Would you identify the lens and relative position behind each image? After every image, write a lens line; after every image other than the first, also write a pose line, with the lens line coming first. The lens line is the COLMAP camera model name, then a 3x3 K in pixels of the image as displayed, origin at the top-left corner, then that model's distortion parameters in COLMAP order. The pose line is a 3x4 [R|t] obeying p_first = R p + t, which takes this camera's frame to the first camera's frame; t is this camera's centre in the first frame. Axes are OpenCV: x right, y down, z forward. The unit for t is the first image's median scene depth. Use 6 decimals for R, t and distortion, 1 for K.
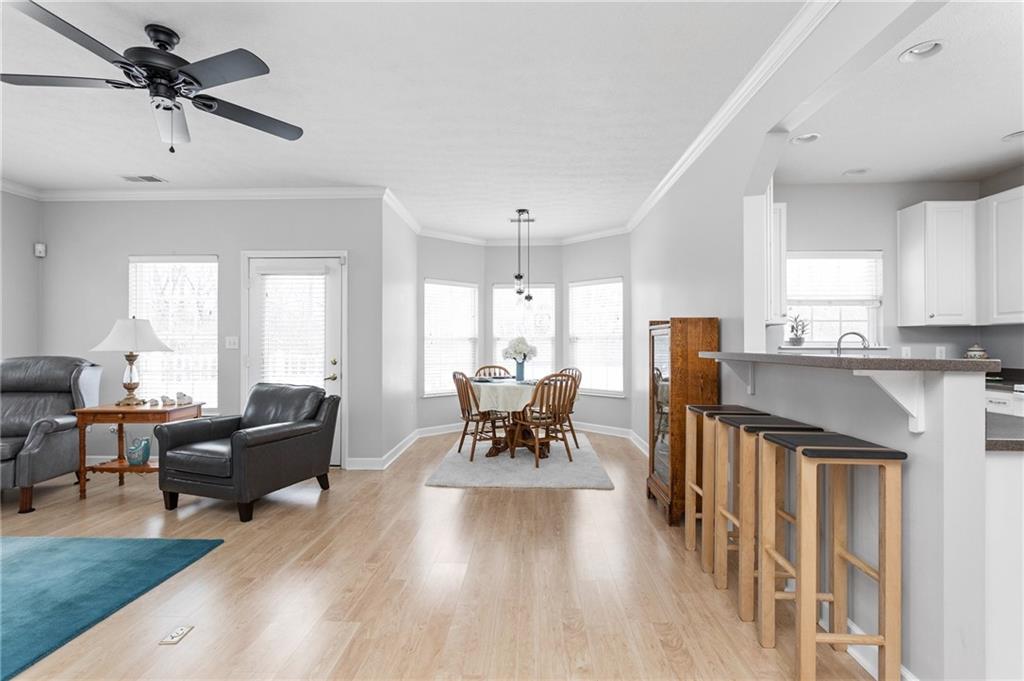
lens RADIAL K [[492.3, 0, 510.5], [0, 492.3, 336.2], [0, 0, 1]] dist [-0.001252, 0.000569]
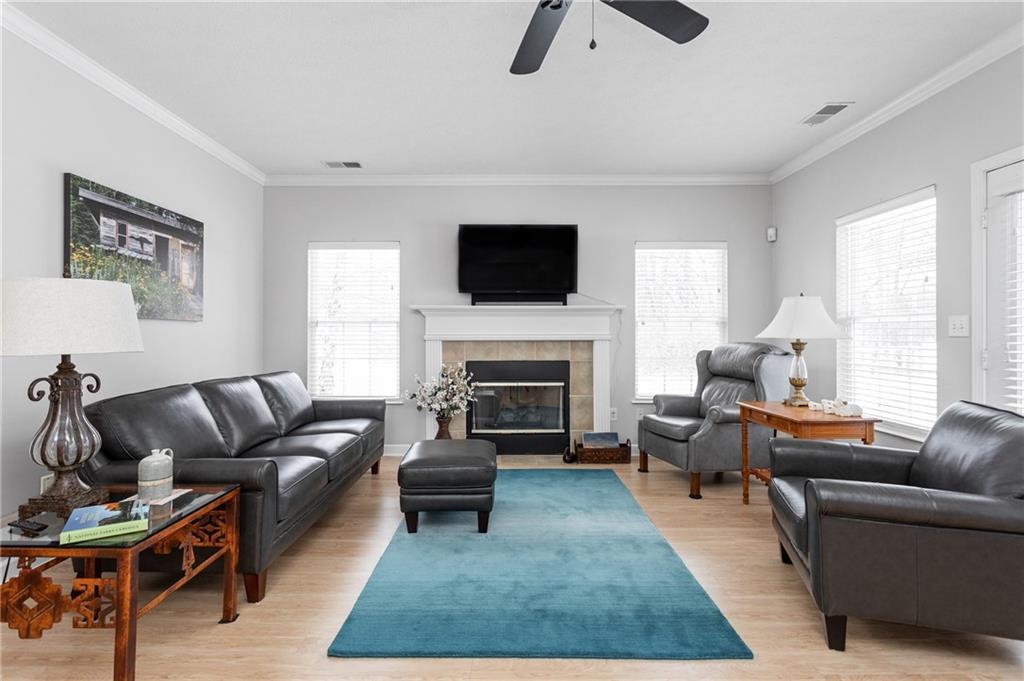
lens RADIAL K [[492.3, 0, 510.2], [0, 492.3, 332.5], [0, 0, 1]] dist [-0.001252, 0.000569]
pose [[0.041369, -0.000350, -0.999144, -0.000510], [0.014713, 0.999892, 0.000259, 0.014802], [0.999036, -0.014711, 0.041370, 0.509523]]
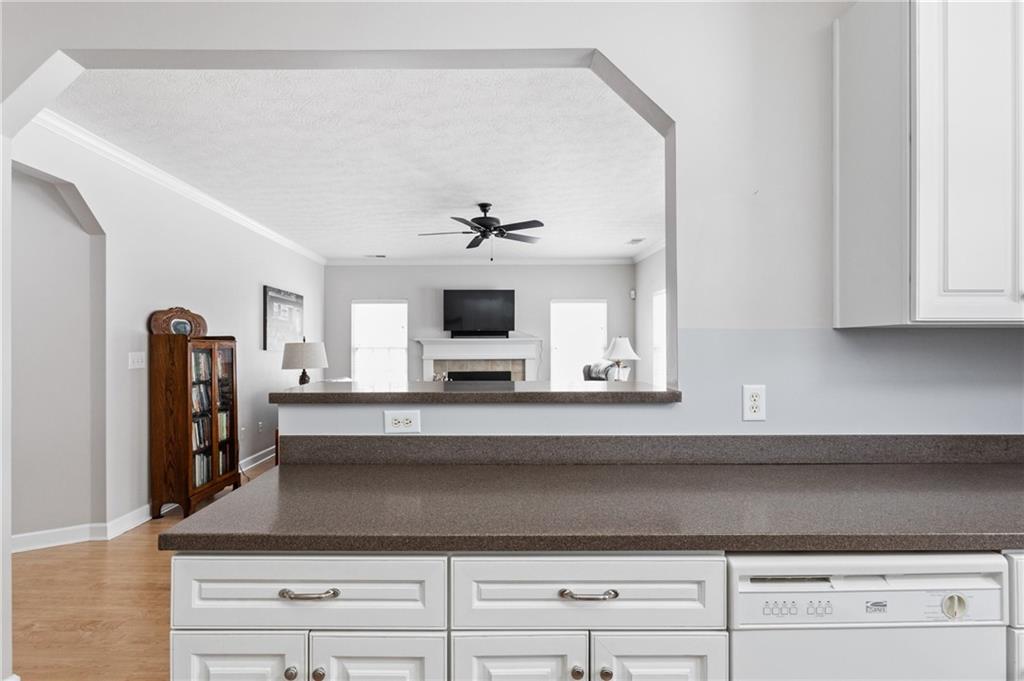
lens RADIAL K [[492.3, 0, 509.2], [0, 492.3, 345.6], [0, 0, 1]] dist [-0.001252, 0.000569]
pose [[0.064501, -0.003515, -0.997911, 0.734738], [0.015085, 0.999883, -0.002547, -0.011567], [0.997804, -0.014889, 0.064546, 0.566587]]
